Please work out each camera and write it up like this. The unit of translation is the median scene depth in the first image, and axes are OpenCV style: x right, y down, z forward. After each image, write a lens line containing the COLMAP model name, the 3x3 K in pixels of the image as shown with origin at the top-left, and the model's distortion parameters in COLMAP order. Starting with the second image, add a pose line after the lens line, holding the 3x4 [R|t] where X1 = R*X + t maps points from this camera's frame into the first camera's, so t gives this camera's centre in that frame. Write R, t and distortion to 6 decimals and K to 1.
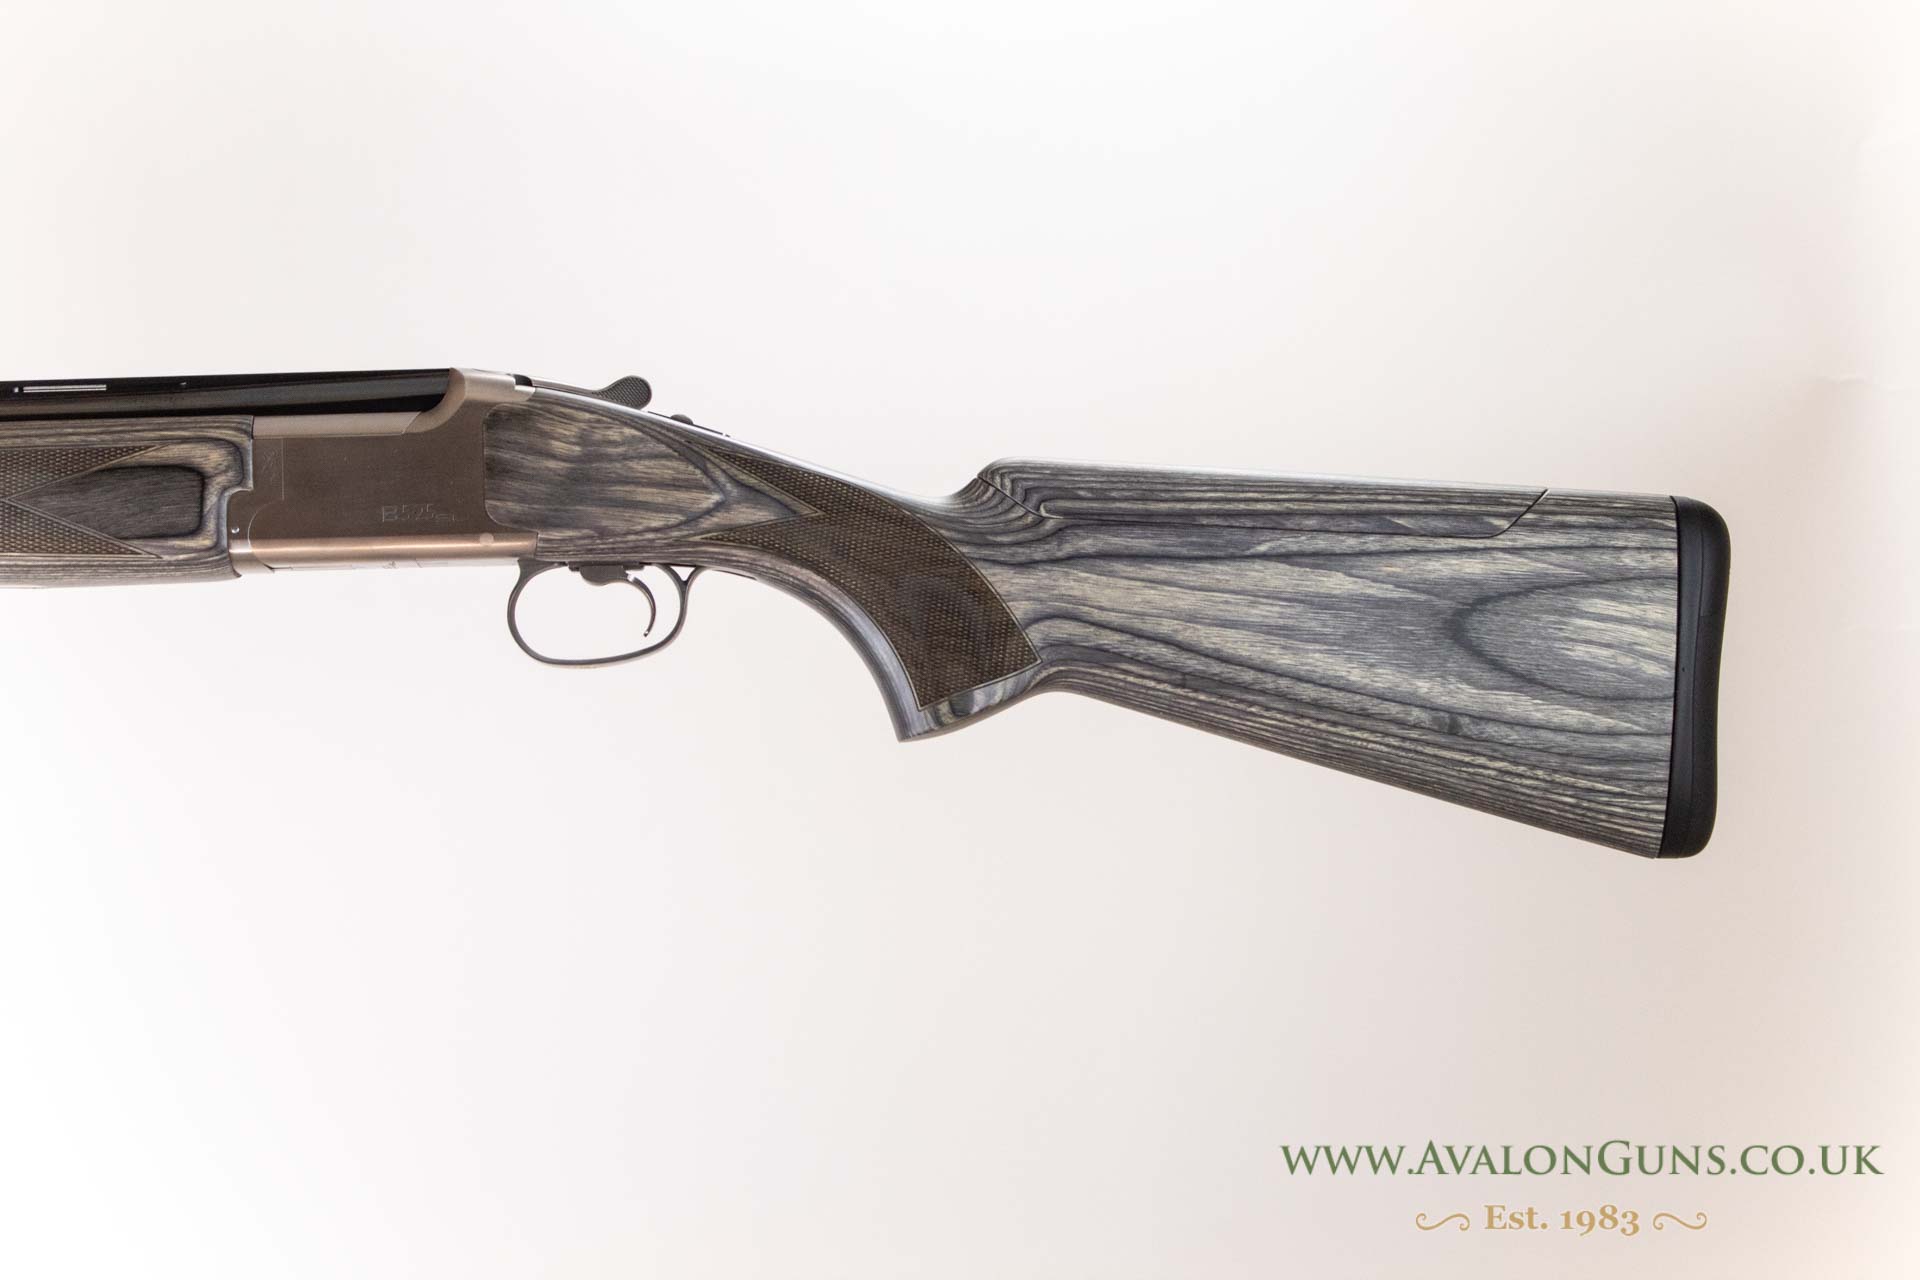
lens RADIAL K [[3661.8, 0, 964.9], [0, 3661.8, 642.6], [0, 0, 1]] dist [-0.007324, 0.000000]
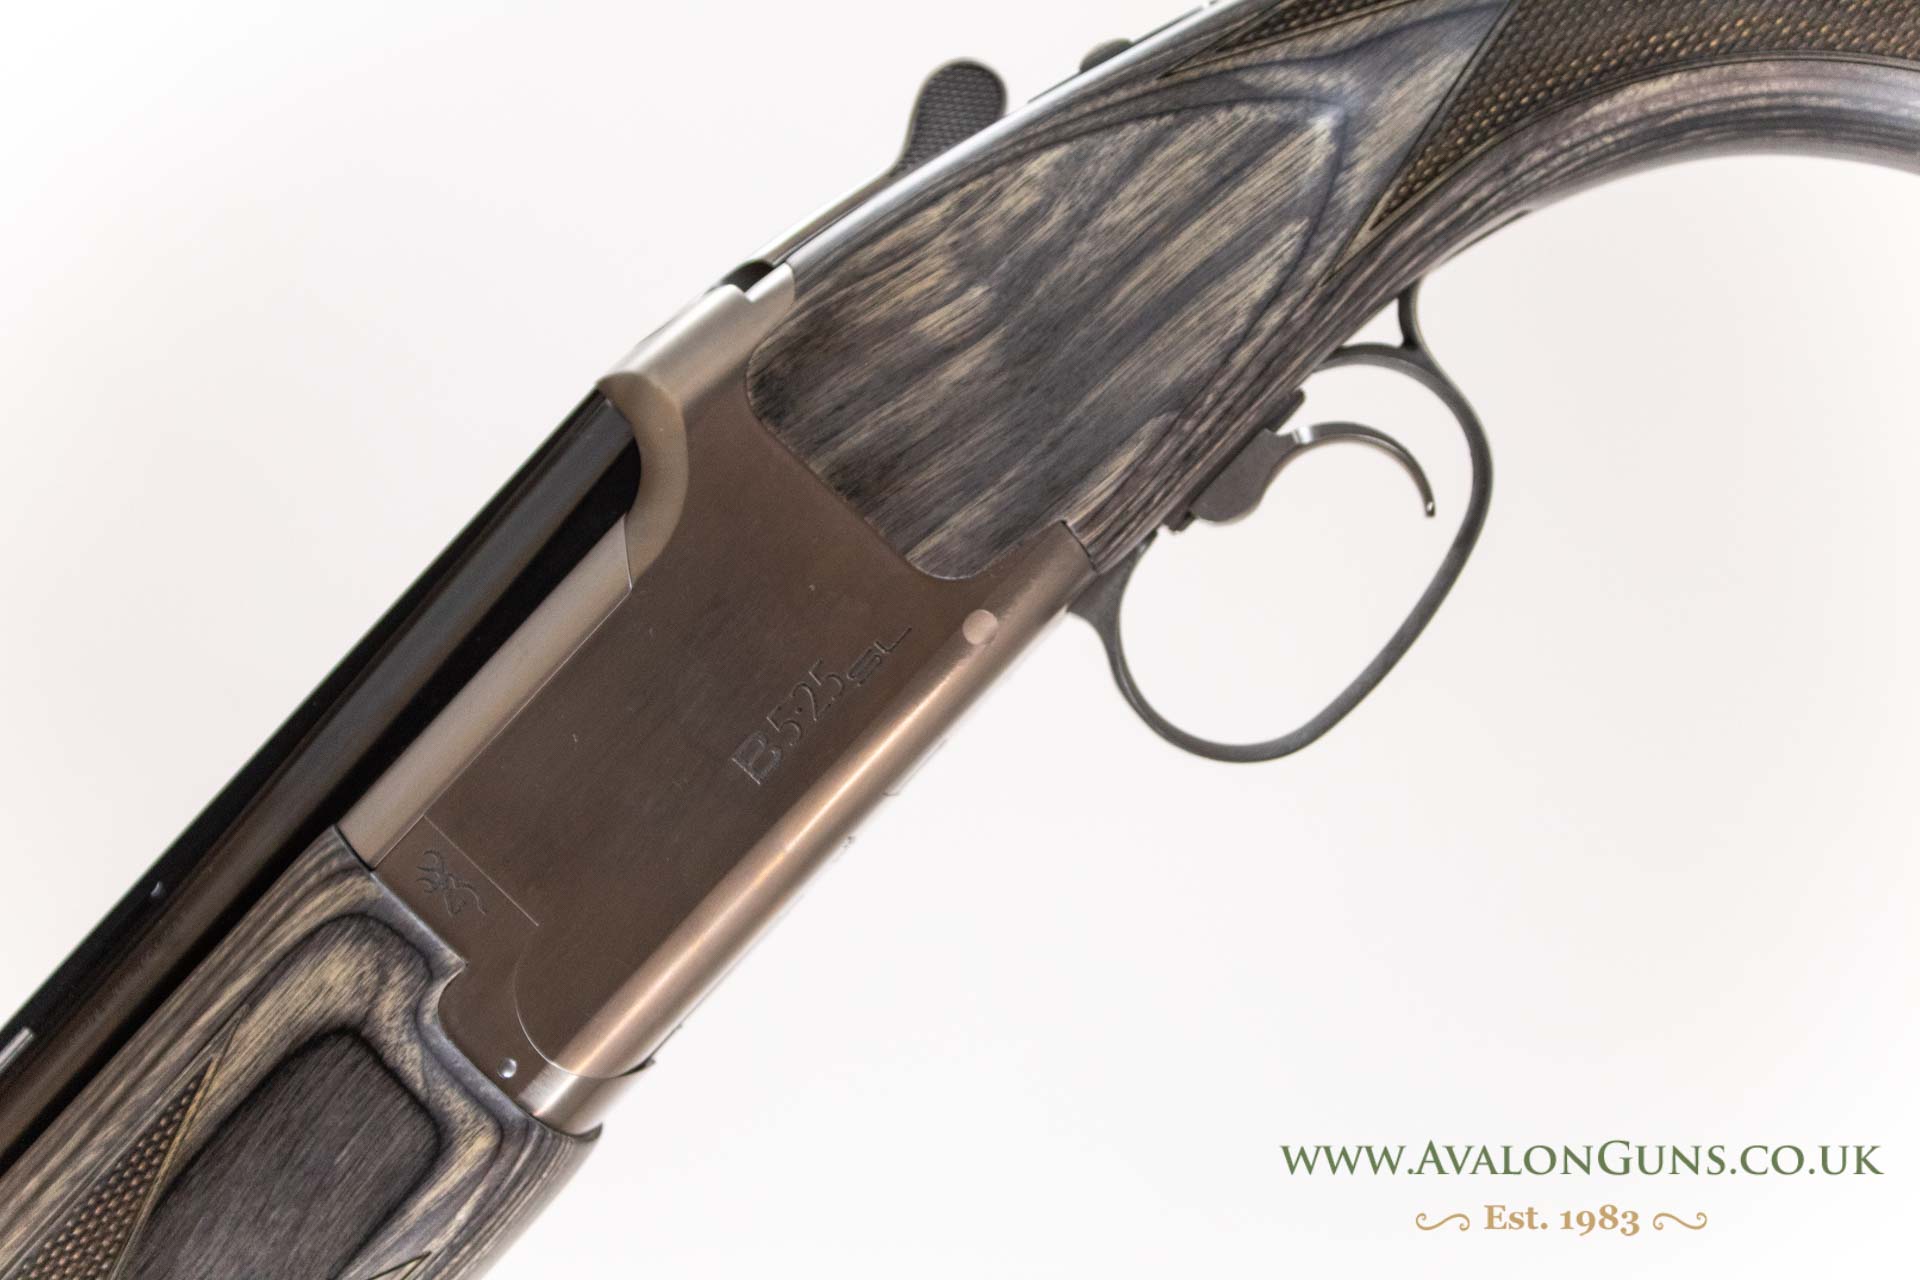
lens RADIAL K [[3661.8, 0, 957.4], [0, 3661.8, 642.6], [0, 0, 1]] dist [-0.007324, 0.000000]
pose [[0.703987, -0.705124, -0.084865, -0.100639], [0.709001, 0.704728, 0.025999, -0.038624], [0.041475, -0.078472, 0.996053, 0.615631]]
